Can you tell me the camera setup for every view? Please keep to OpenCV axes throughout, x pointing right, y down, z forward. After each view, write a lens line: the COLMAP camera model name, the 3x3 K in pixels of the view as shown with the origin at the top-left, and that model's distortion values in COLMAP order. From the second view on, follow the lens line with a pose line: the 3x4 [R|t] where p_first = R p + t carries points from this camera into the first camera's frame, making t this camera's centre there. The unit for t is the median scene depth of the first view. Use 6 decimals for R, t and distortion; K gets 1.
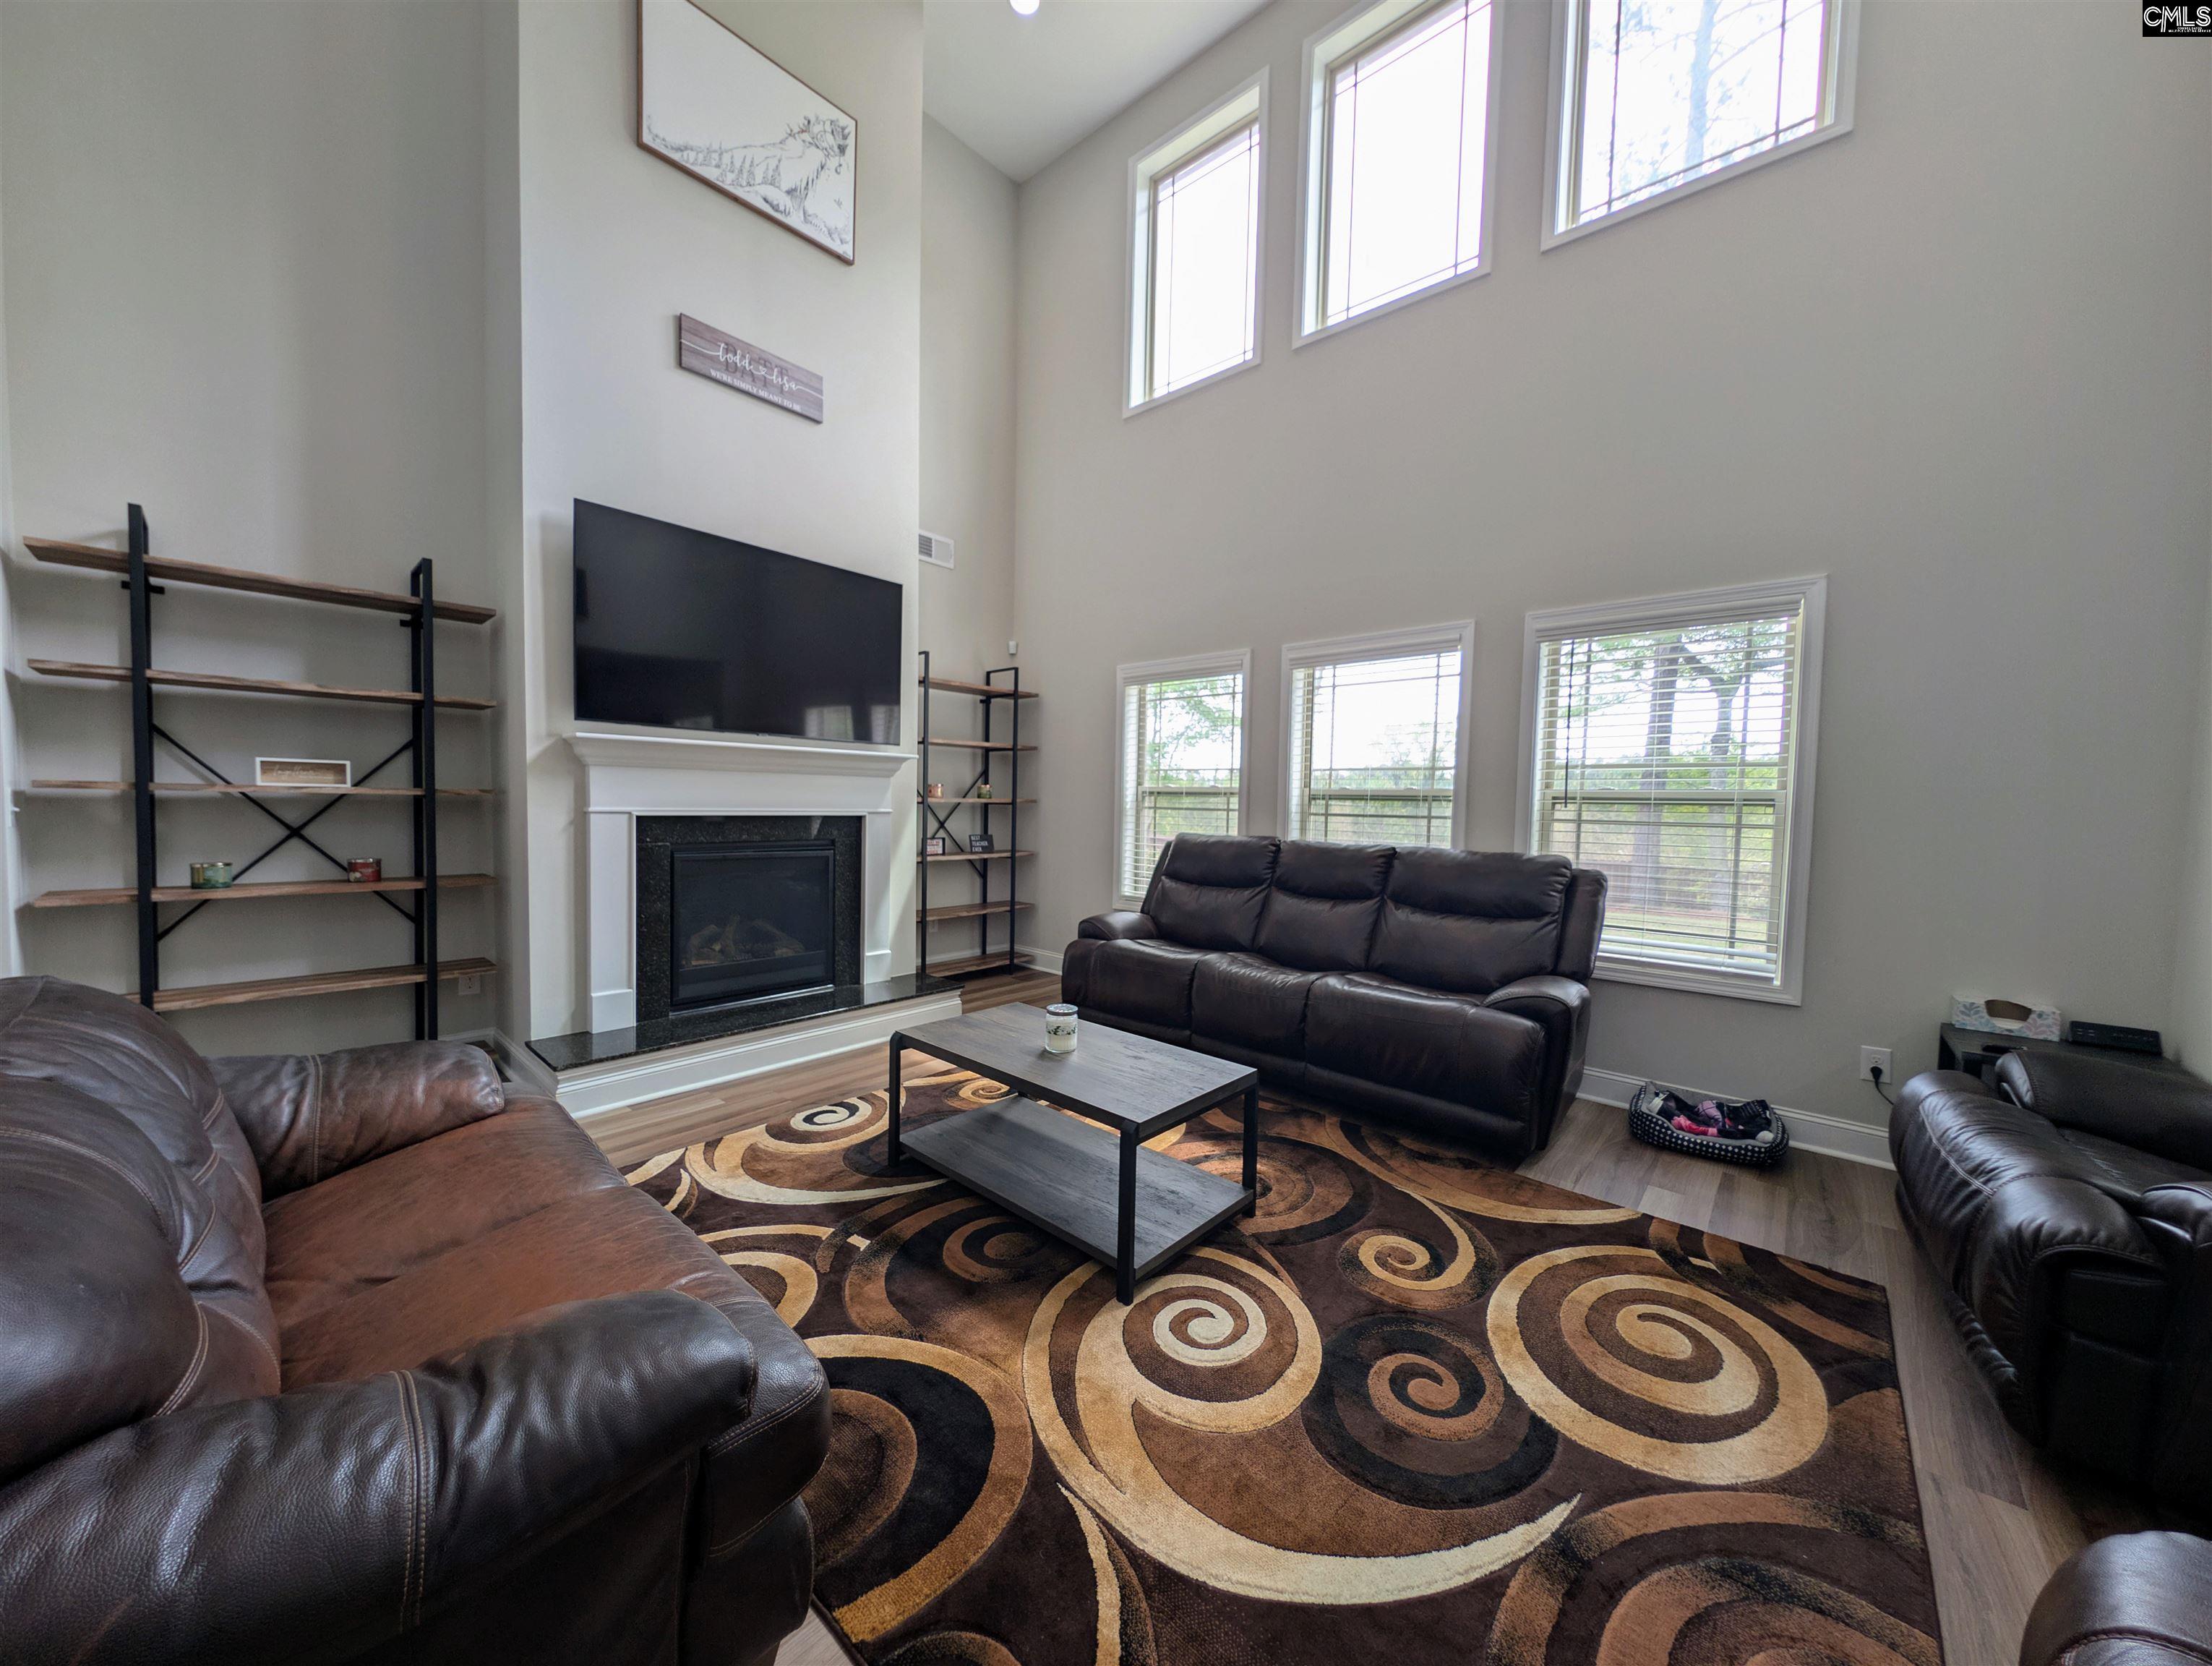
lens RADIAL K [[787.3, 0, 1096.1], [0, 787.3, 833.8], [0, 0, 1]] dist [-0.000258, -0.000757]
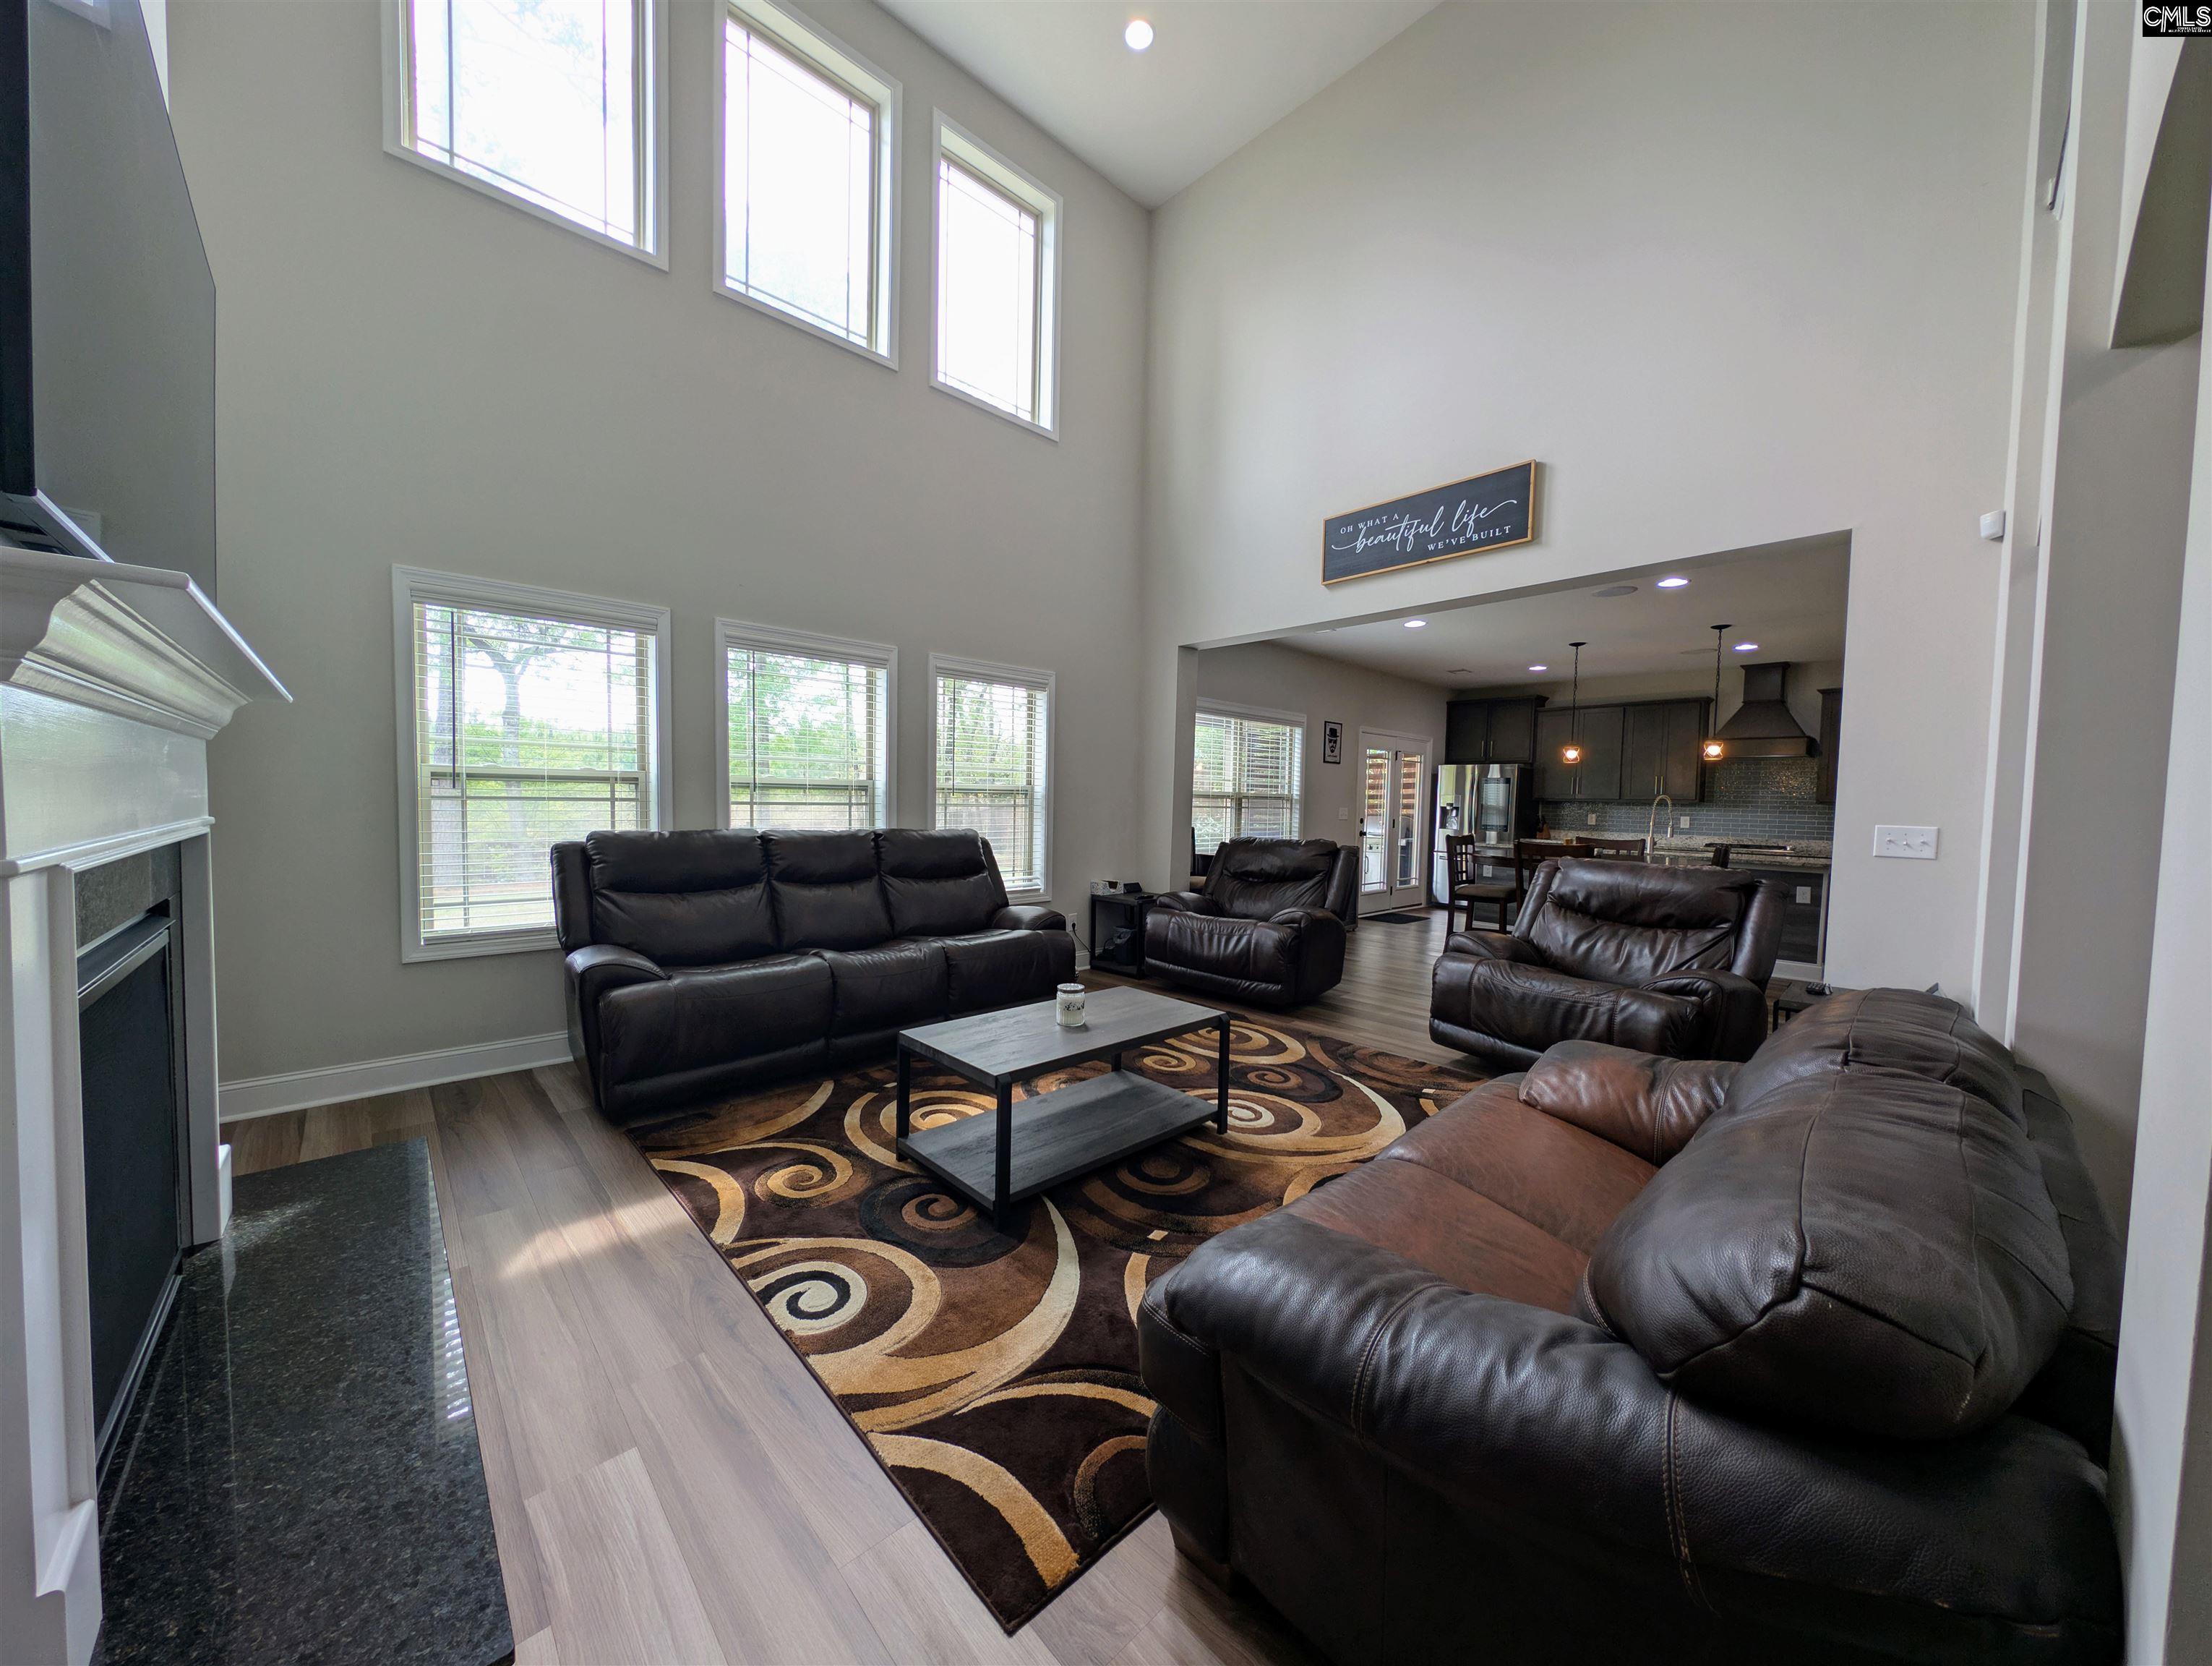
lens RADIAL K [[787.3, 0, 1106.4], [0, 787.3, 833.9], [0, 0, 1]] dist [-0.000258, -0.000757]
pose [[0.072857, -0.062872, 0.995359, -0.860475], [0.022808, 0.997855, 0.061360, -0.048347], [-0.997082, 0.018232, 0.074135, 0.647494]]
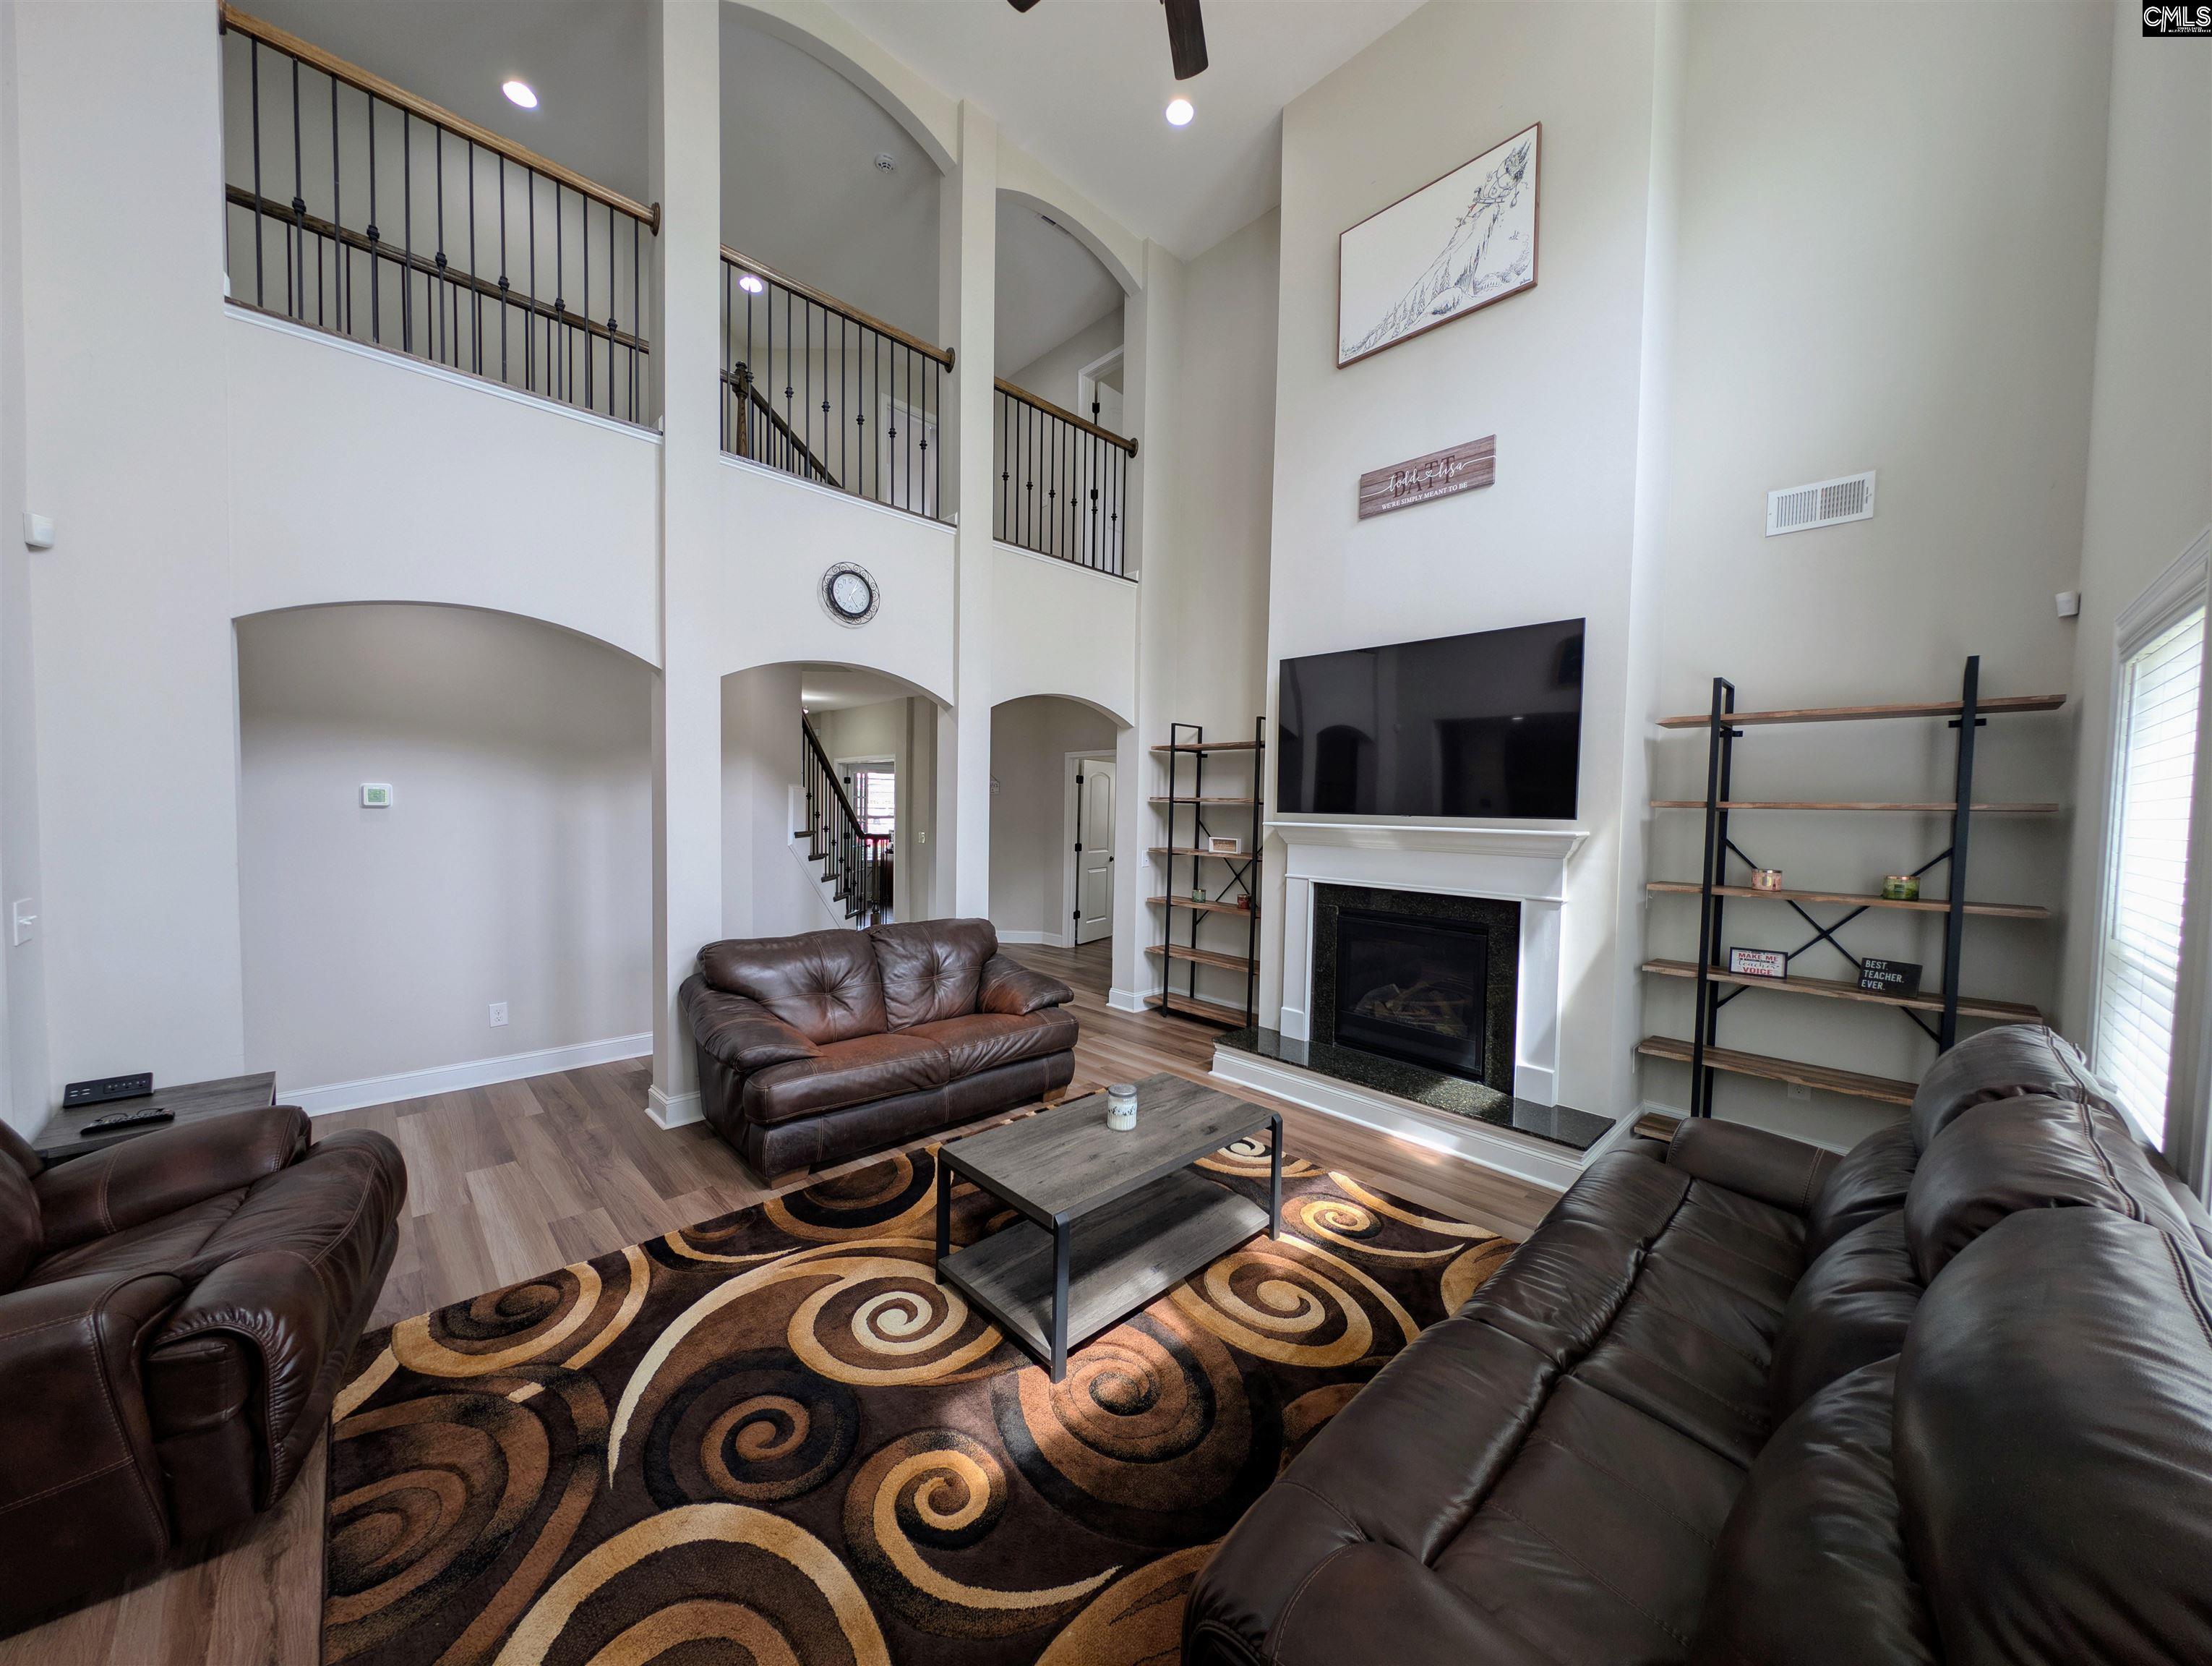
lens RADIAL K [[787.3, 0, 1119.5], [0, 787.3, 838.6], [0, 0, 1]] dist [-0.000258, -0.000757]
pose [[-0.051643, 0.019682, -0.998472, 0.766363], [-0.065065, 0.997615, 0.023031, -0.108540], [0.996544, 0.066155, -0.050239, 0.768441]]
